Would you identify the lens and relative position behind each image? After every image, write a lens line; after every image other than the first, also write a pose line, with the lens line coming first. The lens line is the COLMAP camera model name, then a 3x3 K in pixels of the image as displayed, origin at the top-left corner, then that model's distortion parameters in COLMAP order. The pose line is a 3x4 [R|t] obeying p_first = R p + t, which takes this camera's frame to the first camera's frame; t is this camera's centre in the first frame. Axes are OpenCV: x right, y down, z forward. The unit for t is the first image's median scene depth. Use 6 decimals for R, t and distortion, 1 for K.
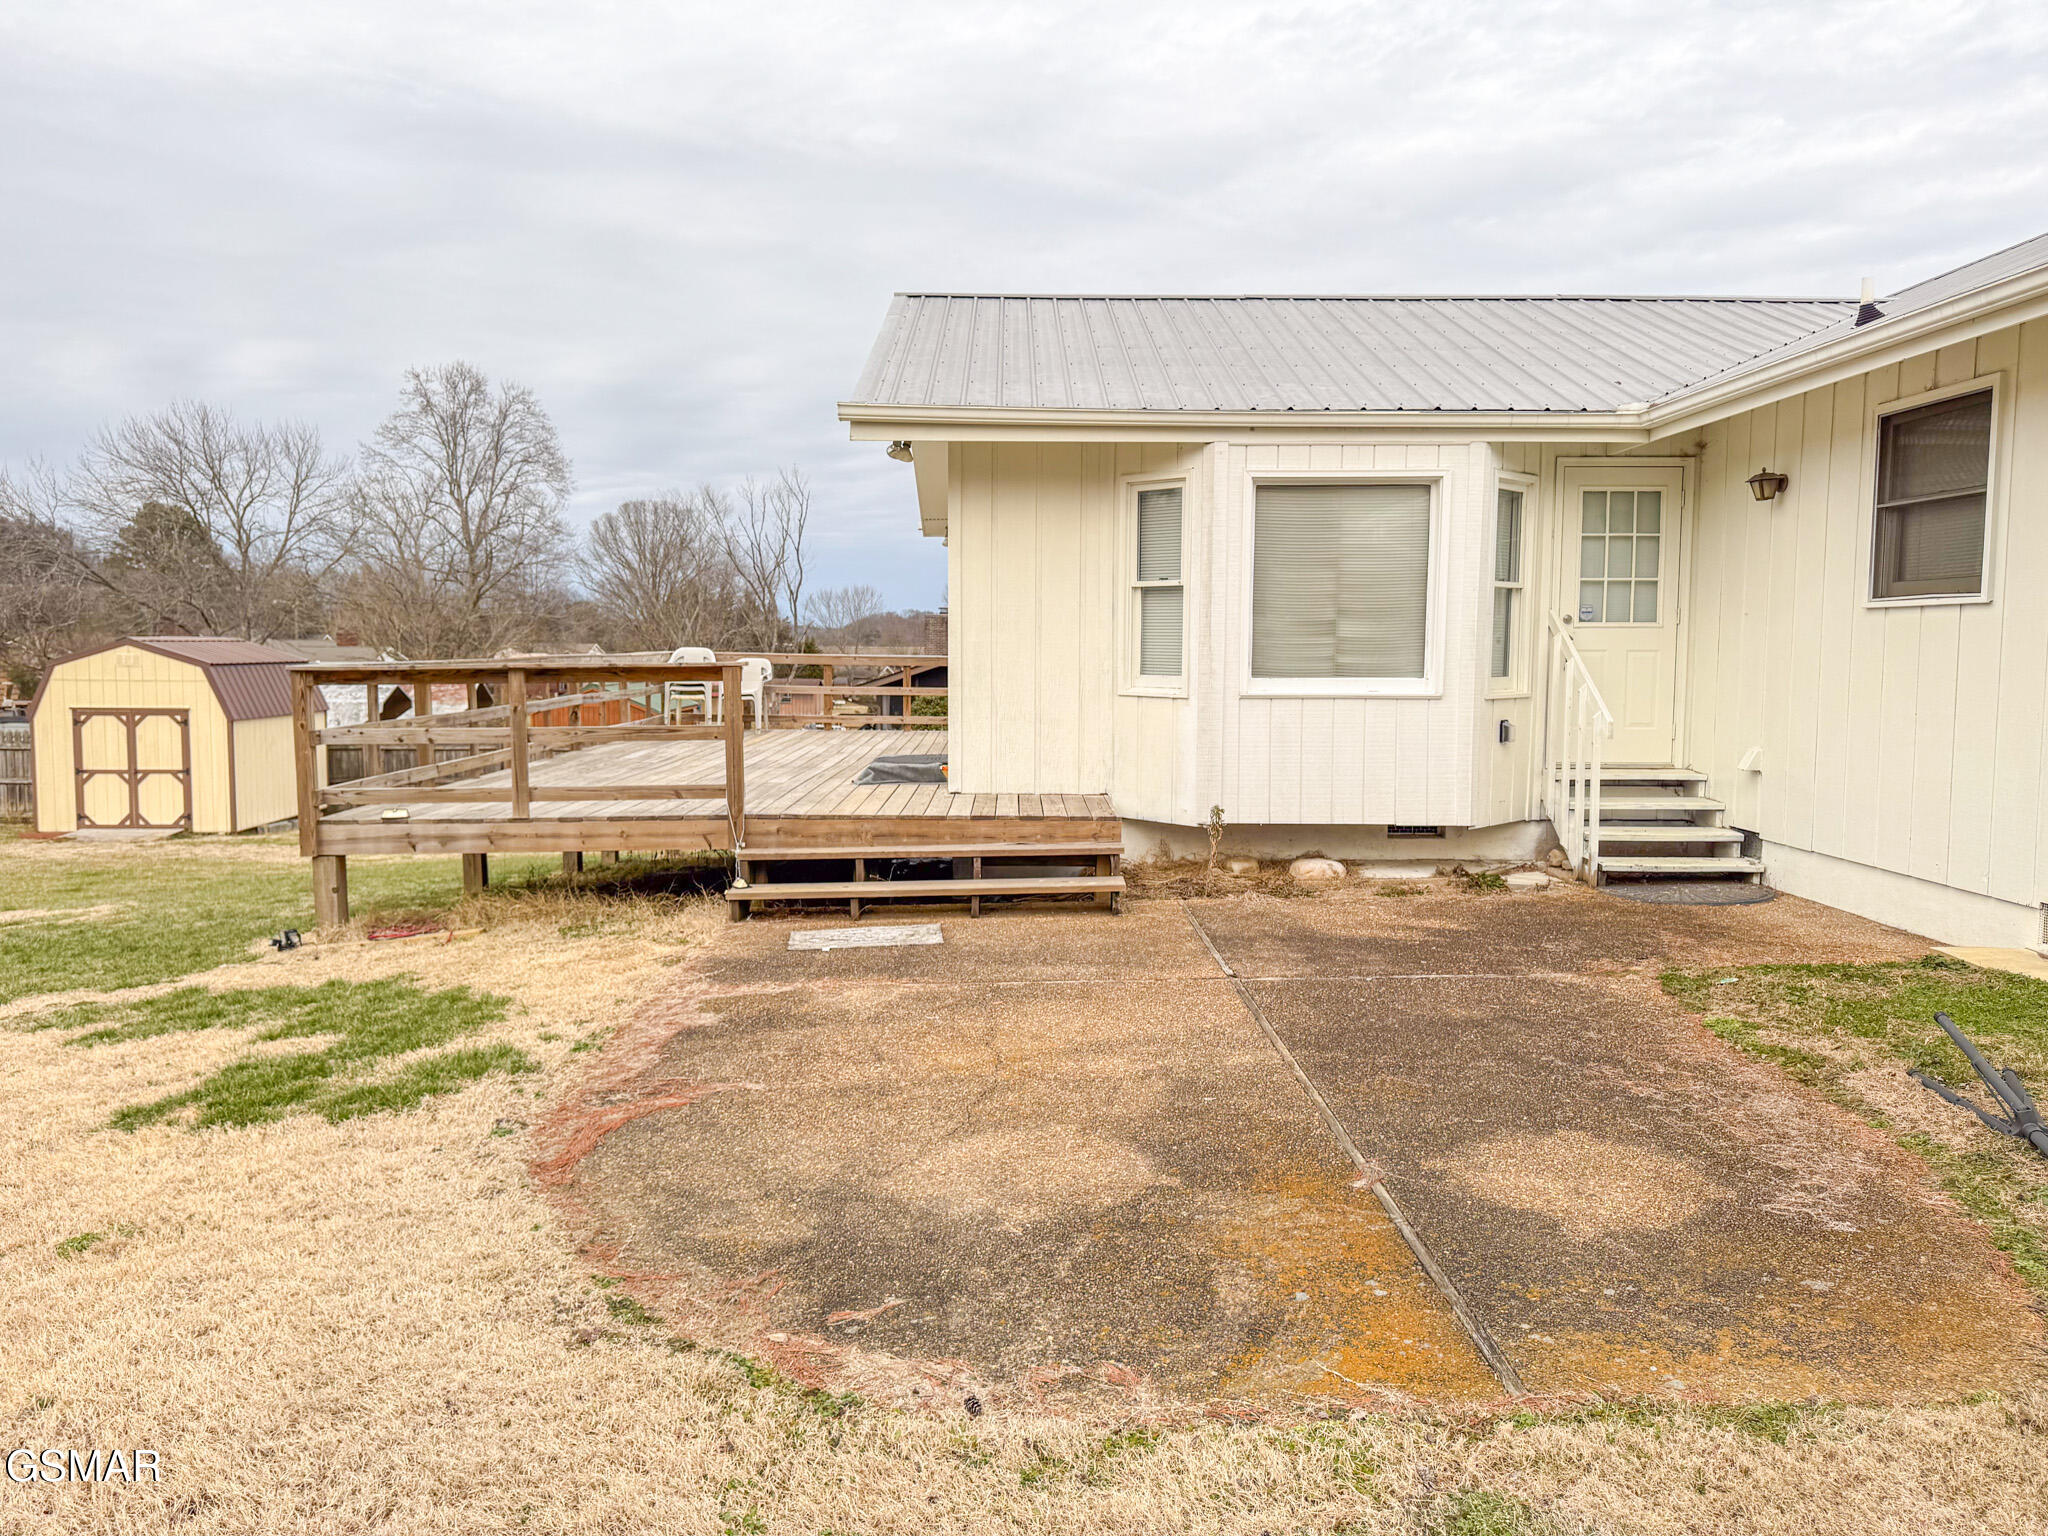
lens RADIAL K [[1465.1, 0, 1030.1], [0, 1465.1, 777.6], [0, 0, 1]] dist [0.001888, 0.001285]
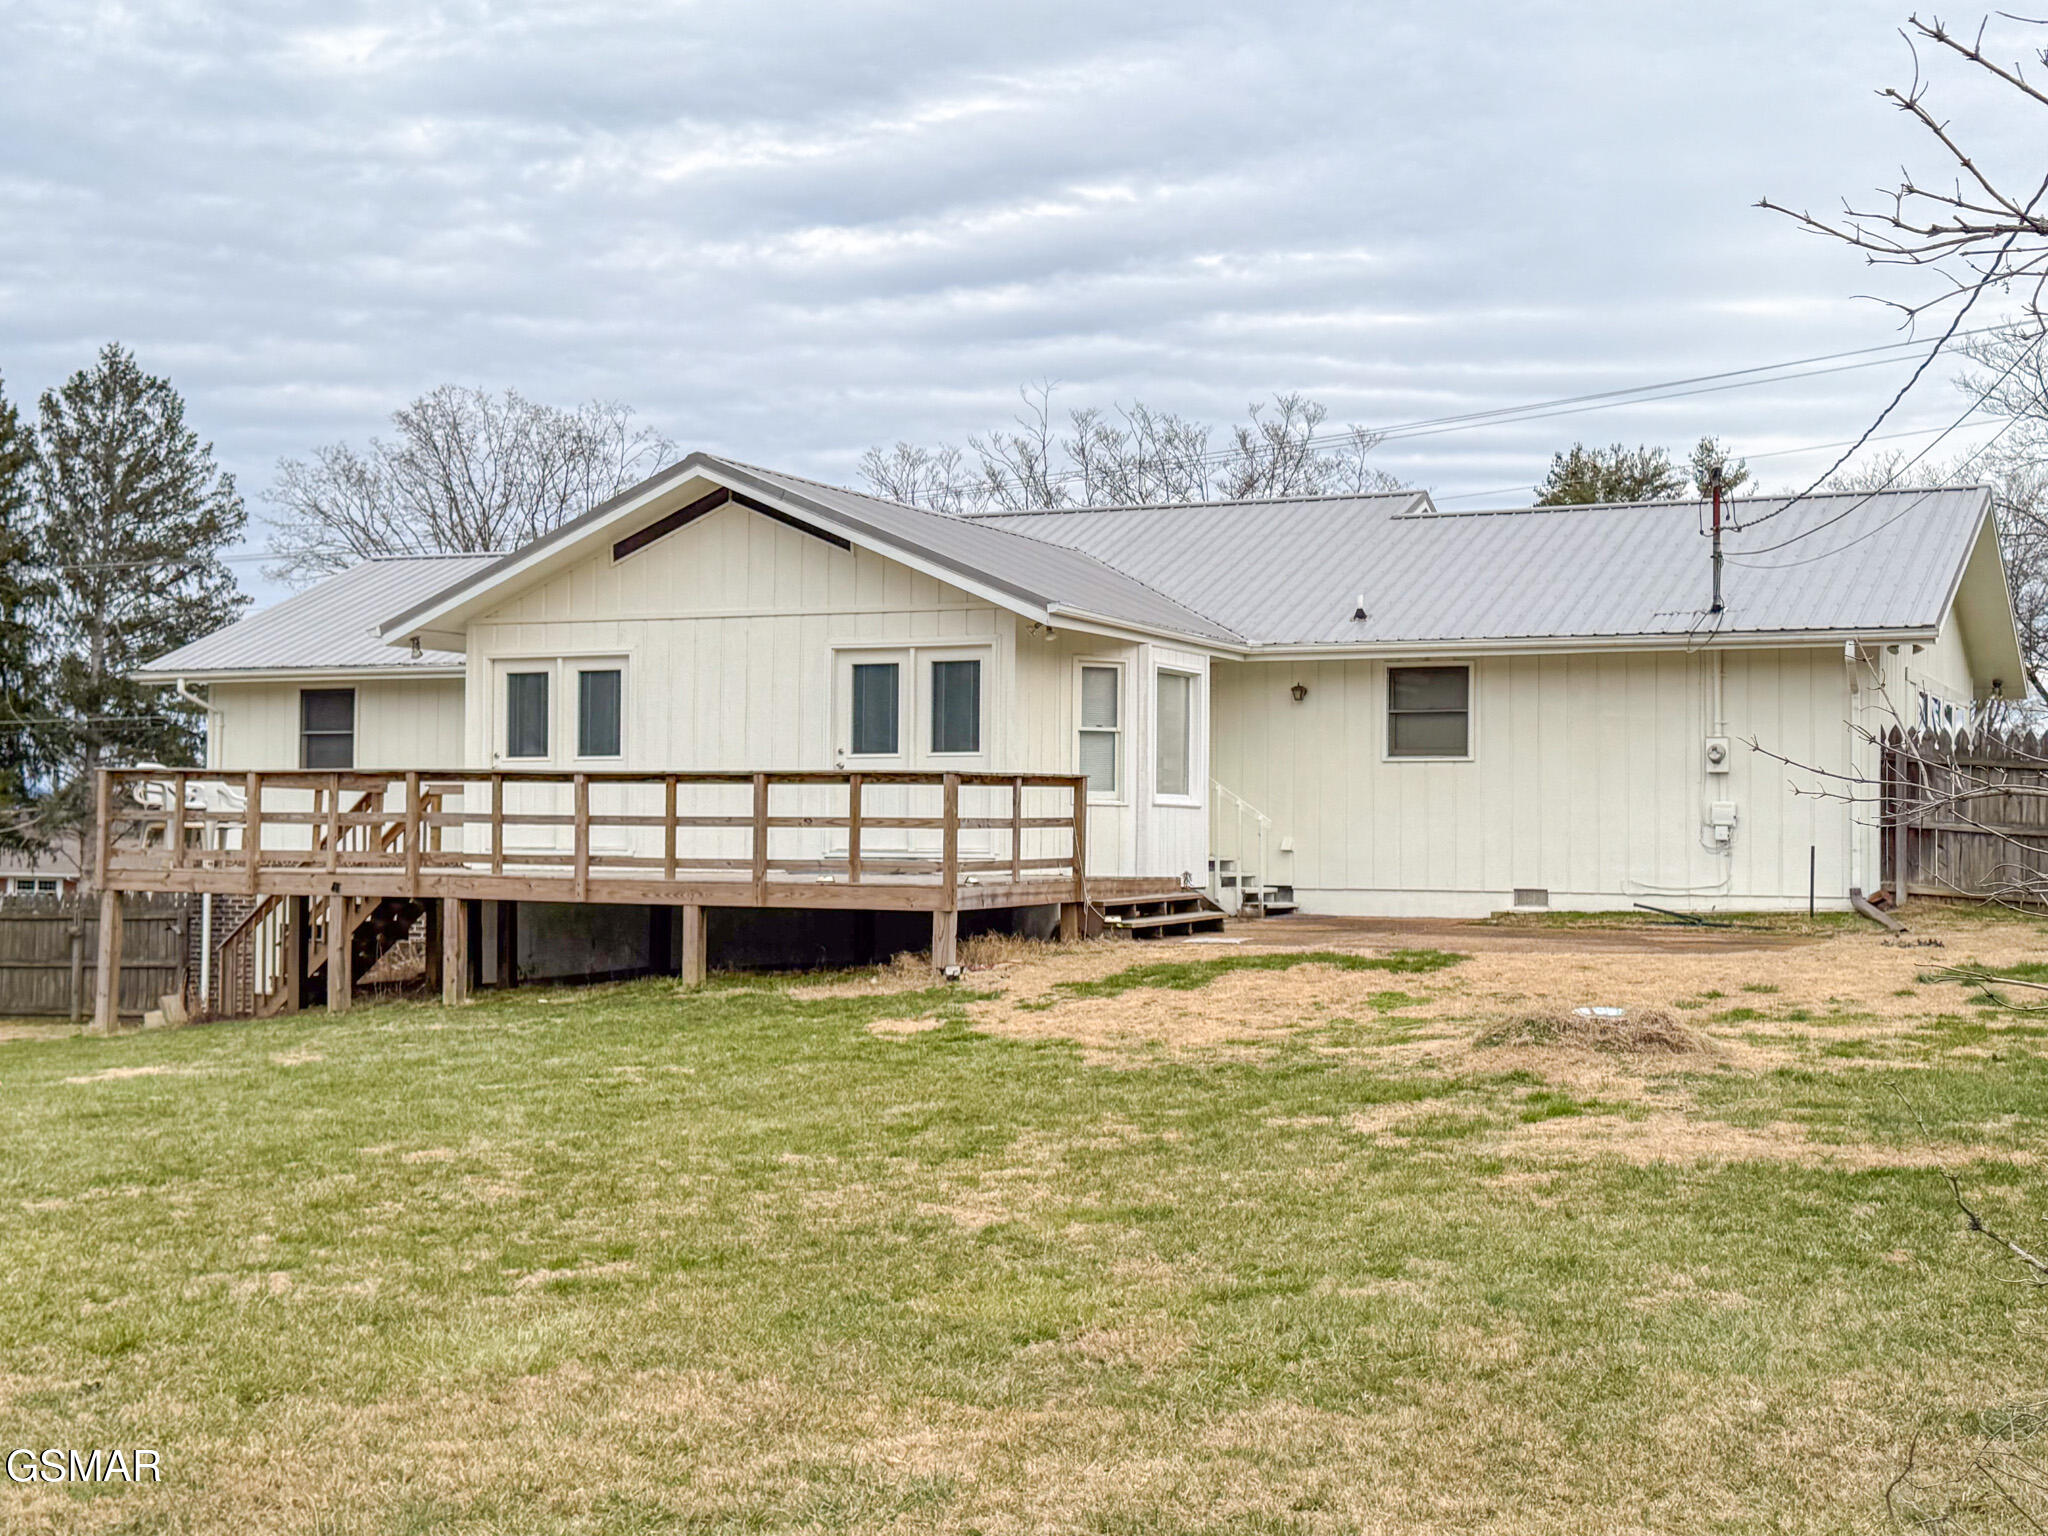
lens RADIAL K [[2750.2, 0, 1040.2], [0, 2750.2, 782.3], [0, 0, 1]] dist [0.148514, 0.000000]
pose [[0.427007, 0.021668, 0.903989, -2.975168], [0.074973, 0.995422, -0.059274, 0.099366], [-0.901135, 0.093086, 0.423428, -0.165232]]
